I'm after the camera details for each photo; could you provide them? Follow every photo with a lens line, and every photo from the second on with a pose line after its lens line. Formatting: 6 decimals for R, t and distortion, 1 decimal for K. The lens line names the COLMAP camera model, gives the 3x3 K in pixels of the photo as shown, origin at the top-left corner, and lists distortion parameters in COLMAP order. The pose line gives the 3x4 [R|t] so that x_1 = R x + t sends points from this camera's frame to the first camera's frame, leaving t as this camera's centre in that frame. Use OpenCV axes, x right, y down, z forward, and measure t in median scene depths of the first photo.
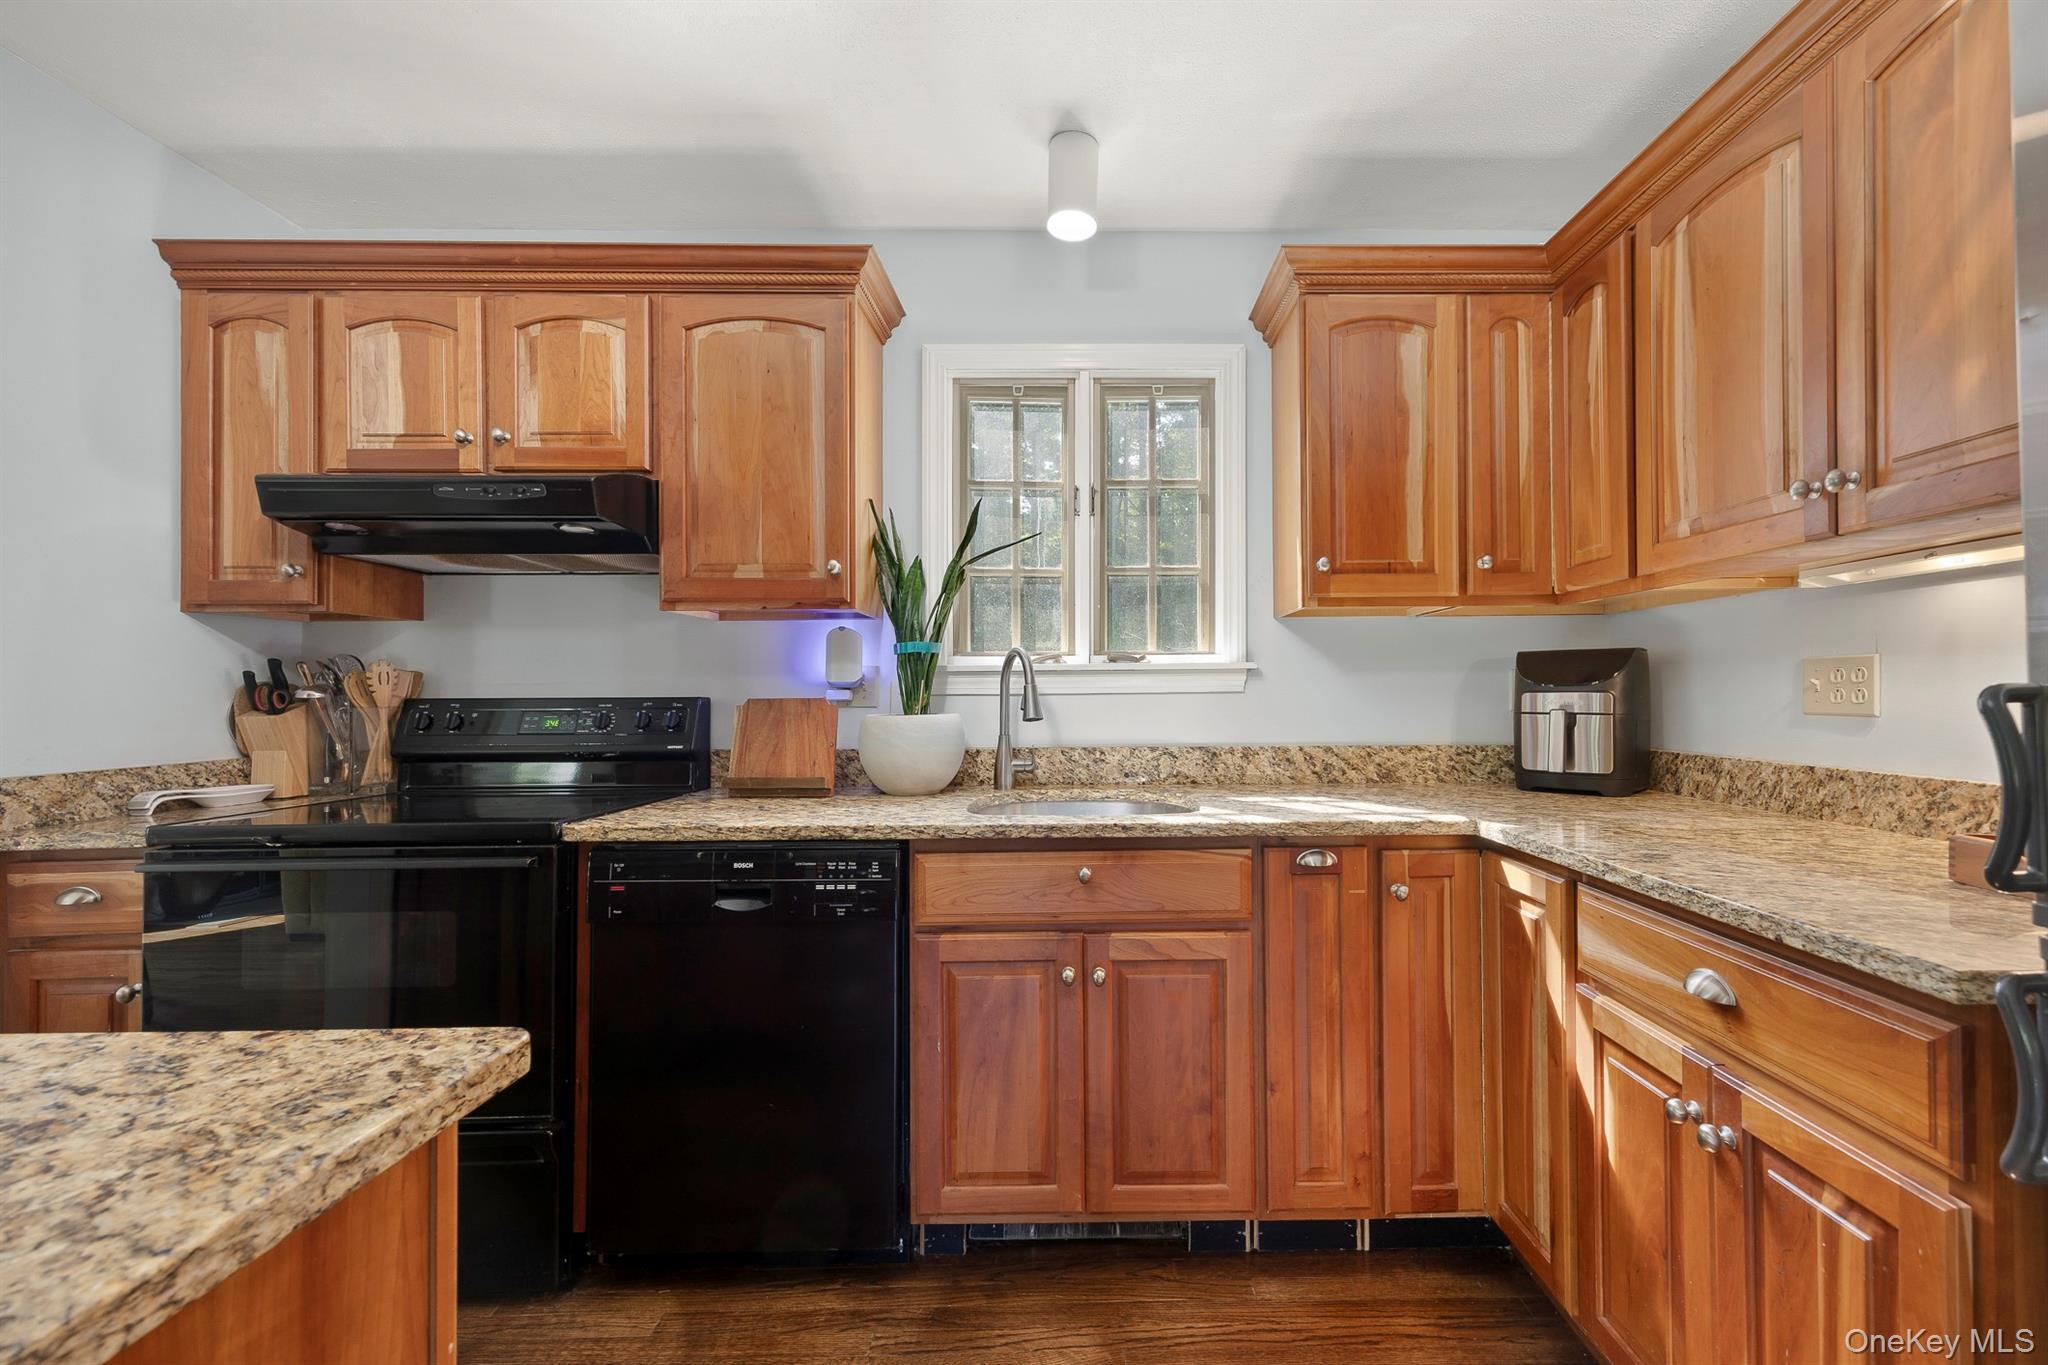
lens RADIAL K [[820.6, 0, 1034.1], [0, 820.6, 685.8], [0, 0, 1]] dist [0.000169, -0.001538]
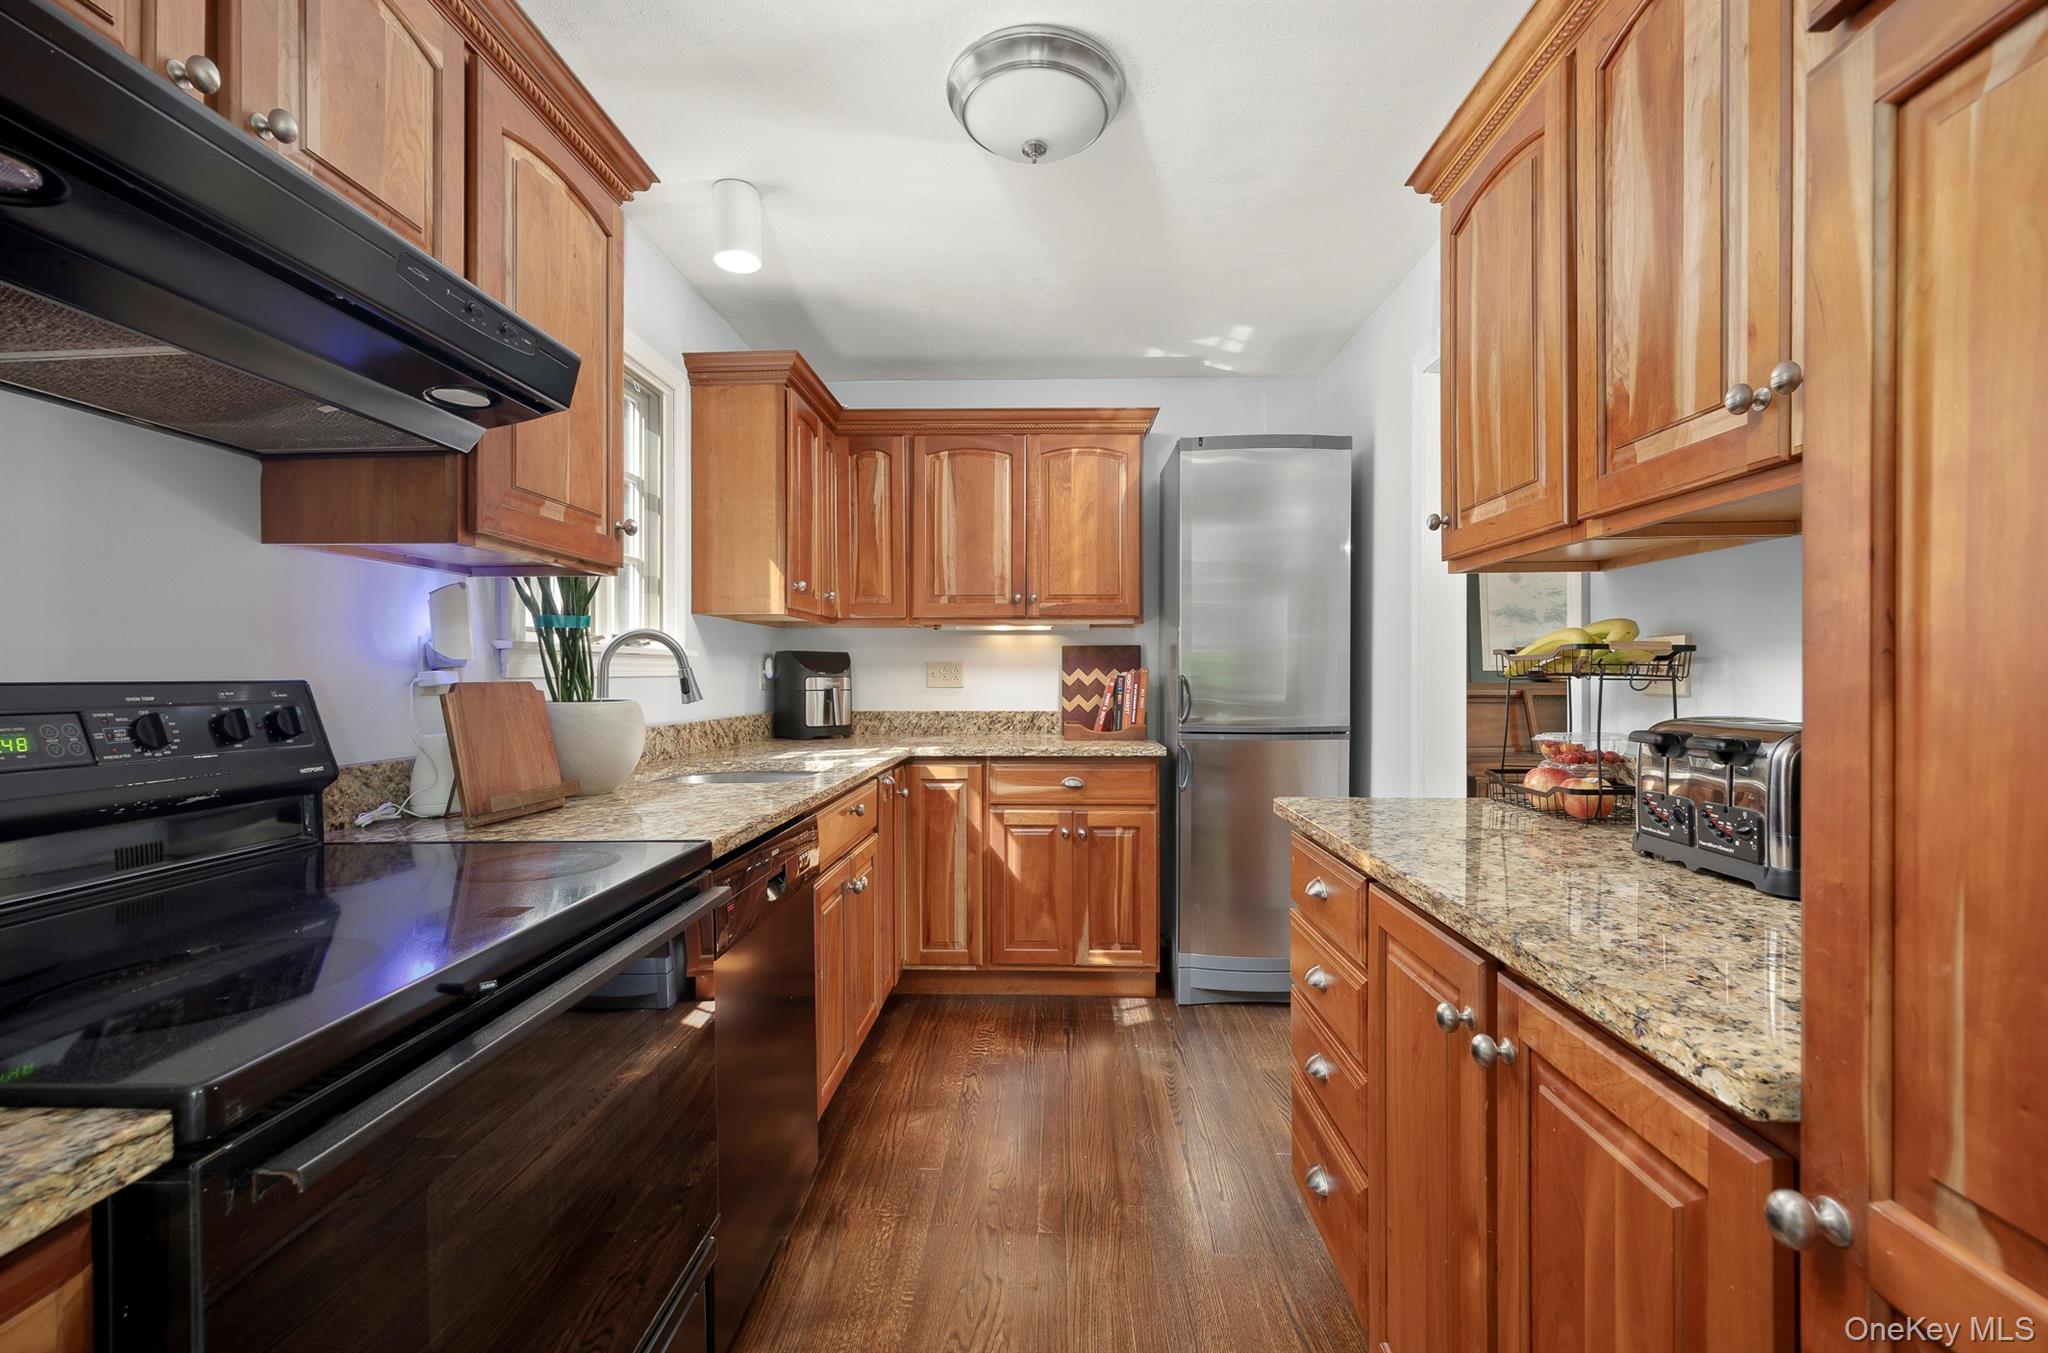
lens RADIAL K [[911.2, 0, 1026.1], [0, 911.2, 677.9], [0, 0, 1]] dist [-0.000085, 0.000010]
pose [[0.034374, 0.003305, 0.999404, -1.347822], [-0.004661, 0.999984, -0.003147, 0.015172], [-0.999398, -0.004550, 0.034389, 0.629648]]
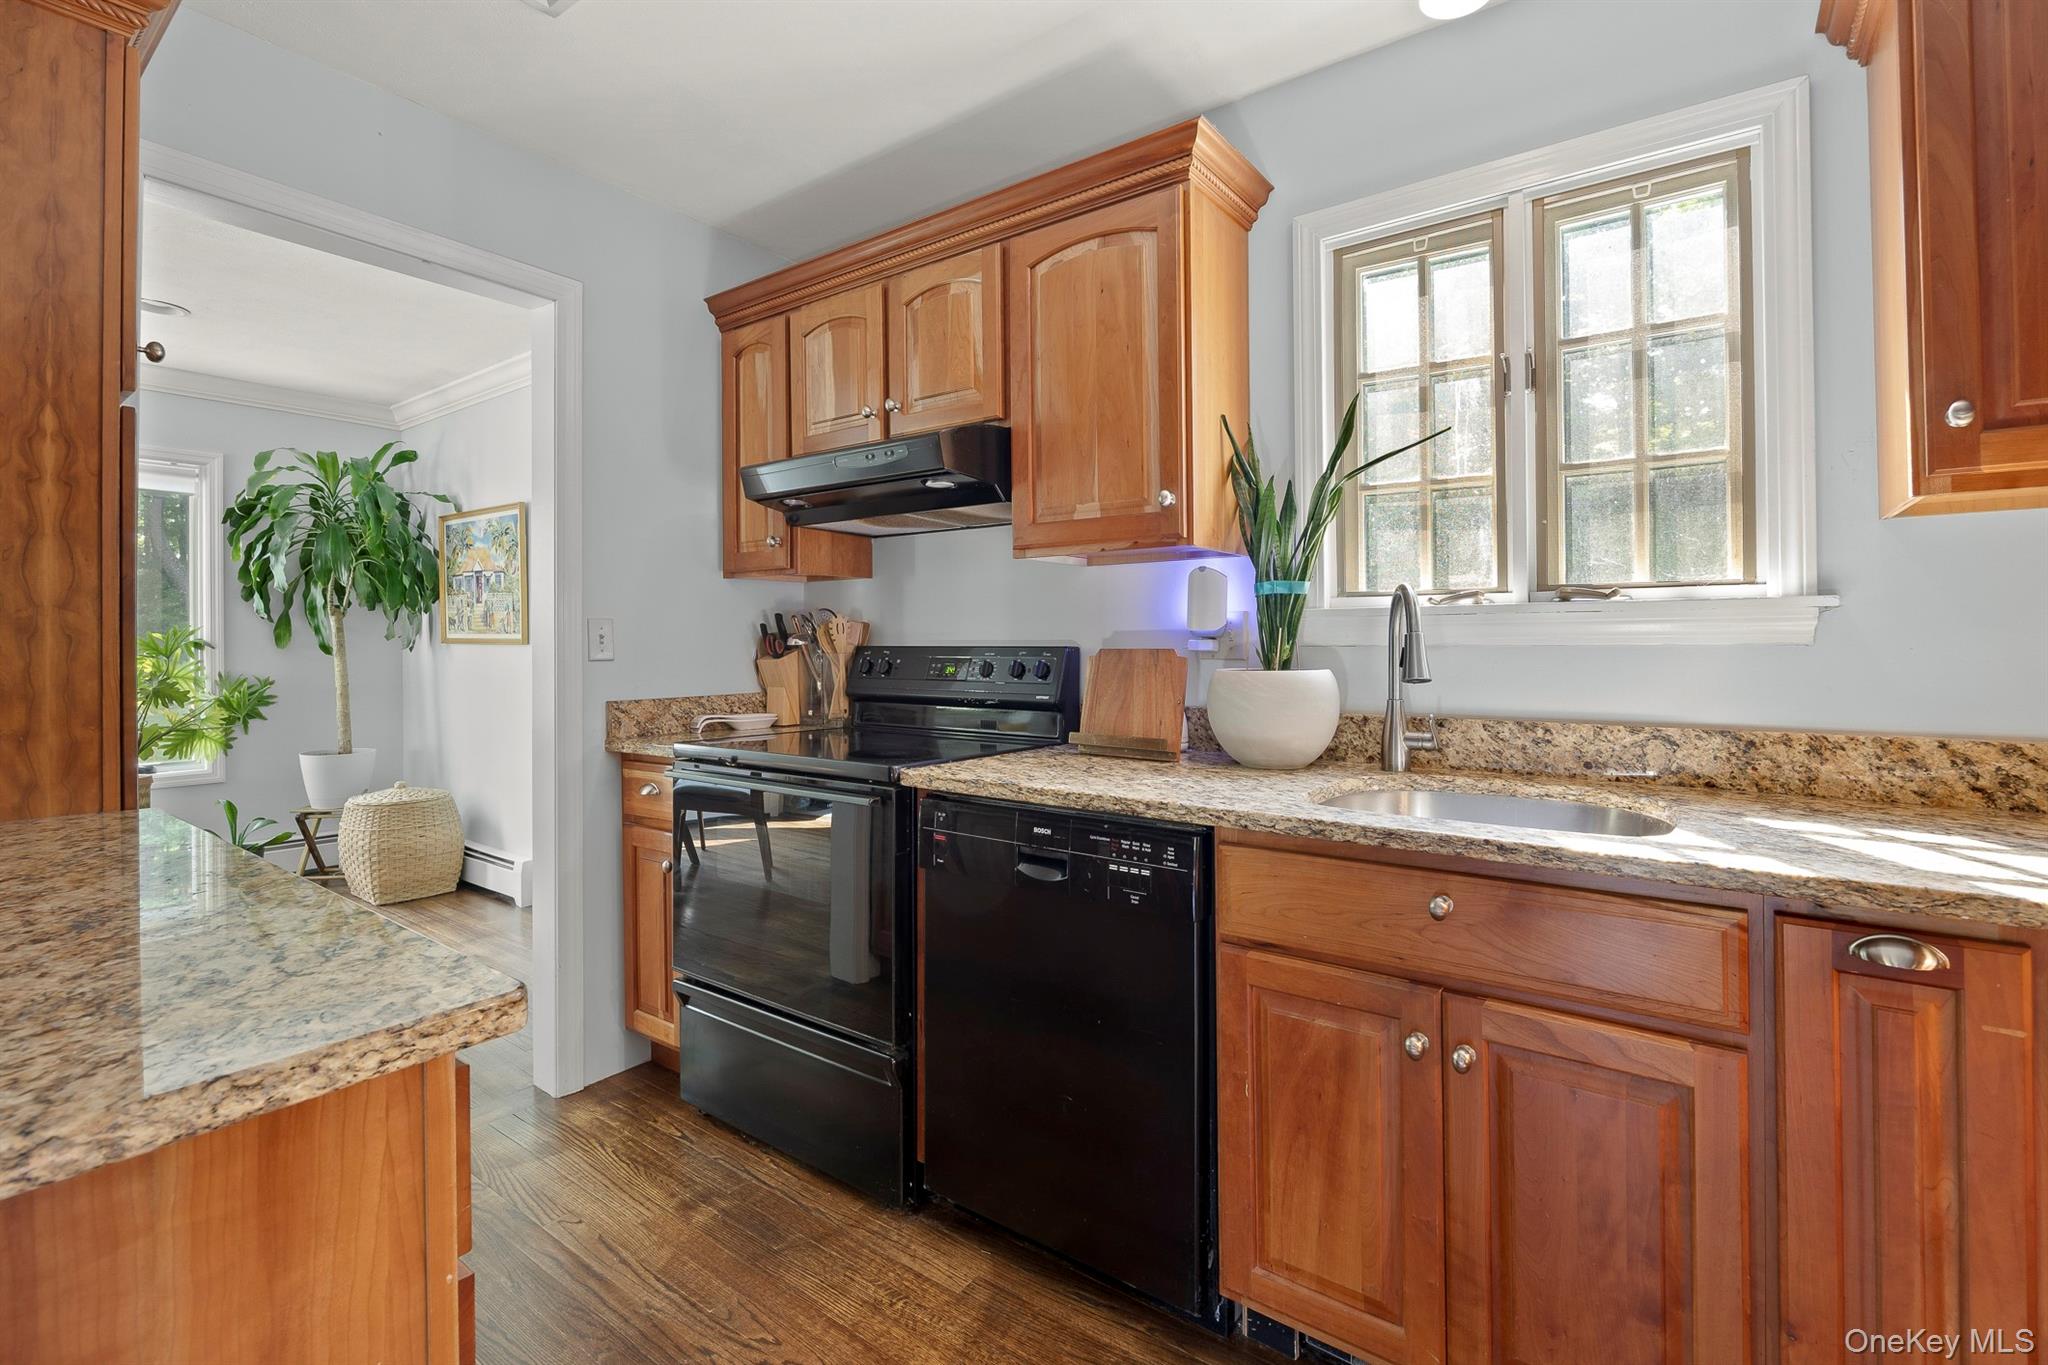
lens RADIAL K [[862.1, 0, 1026.7], [0, 862.1, 632.2], [0, 0, 1]] dist [-0.016502, 0.001860]
pose [[0.818931, -0.002379, -0.573886, 0.168753], [0.002206, 0.999997, -0.000998, -0.002770], [0.573887, -0.000449, 0.818934, 0.180013]]
